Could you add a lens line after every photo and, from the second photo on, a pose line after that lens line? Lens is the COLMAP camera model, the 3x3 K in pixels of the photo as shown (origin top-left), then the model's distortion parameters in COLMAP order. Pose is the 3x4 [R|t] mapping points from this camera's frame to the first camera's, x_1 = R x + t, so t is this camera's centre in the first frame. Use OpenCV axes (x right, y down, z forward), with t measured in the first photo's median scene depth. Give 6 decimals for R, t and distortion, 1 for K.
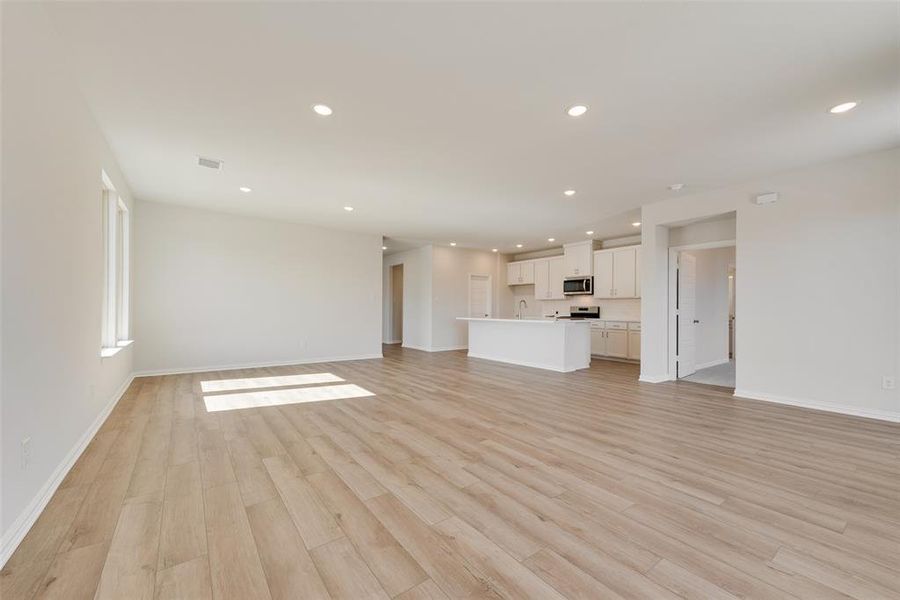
lens RADIAL K [[354.7, 0, 446.0], [0, 354.7, 308.5], [0, 0, 1]] dist [0.012626, 0.000025]
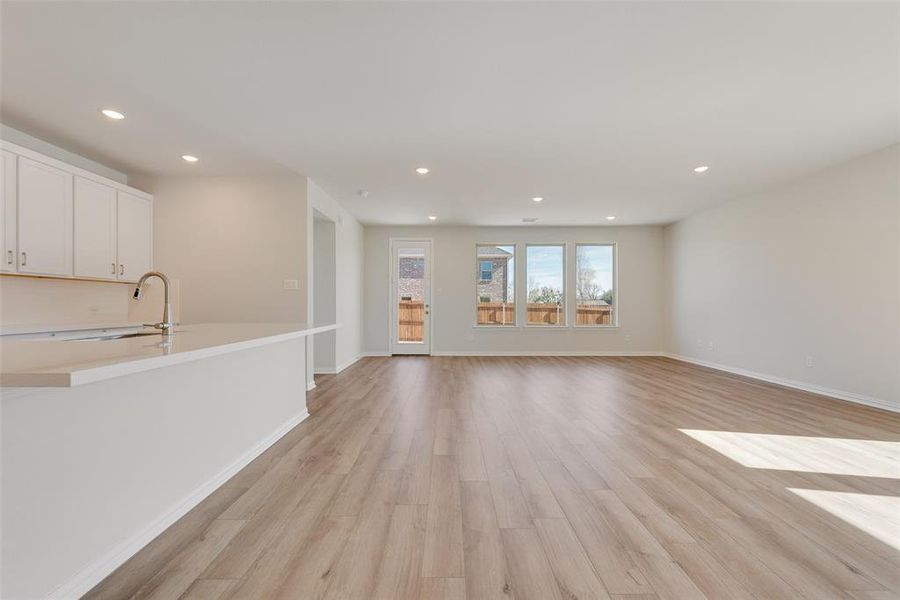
lens RADIAL K [[377.1, 0, 451.6], [0, 377.1, 304.0], [0, 0, 1]] dist [0.012440, -0.000079]
pose [[-0.812558, -0.006783, 0.582841, -0.218727], [-0.005774, 0.999977, 0.003587, -0.000177], [-0.582852, -0.000451, -0.812578, 1.467762]]
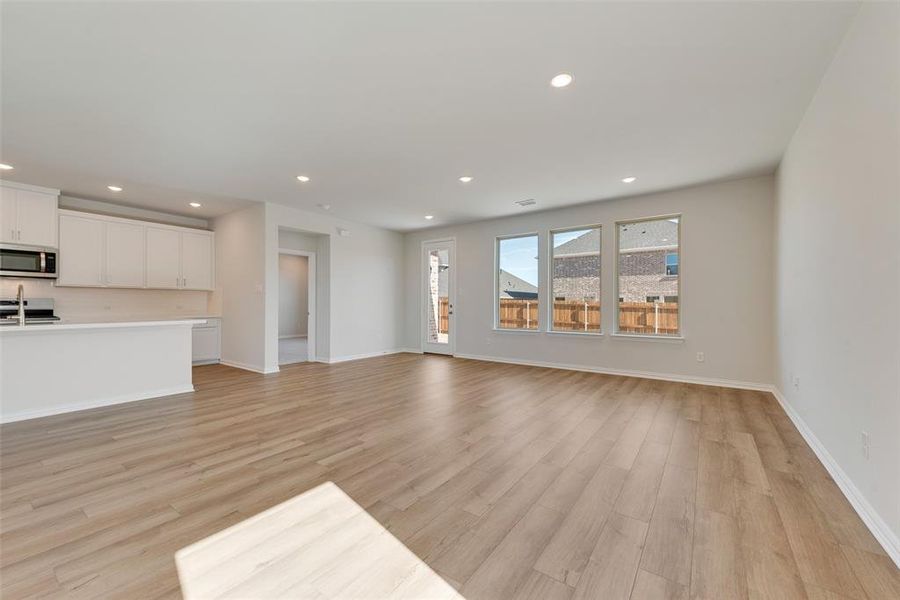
lens RADIAL K [[355.6, 0, 454.9], [0, 355.6, 301.3], [0, 0, 1]] dist [0.008787, -0.000473]
pose [[-0.312175, 0.000111, 0.950024, -0.568681], [-0.003458, 0.999993, -0.001253, -0.003360], [-0.950018, -0.003677, -0.312173, 0.782508]]
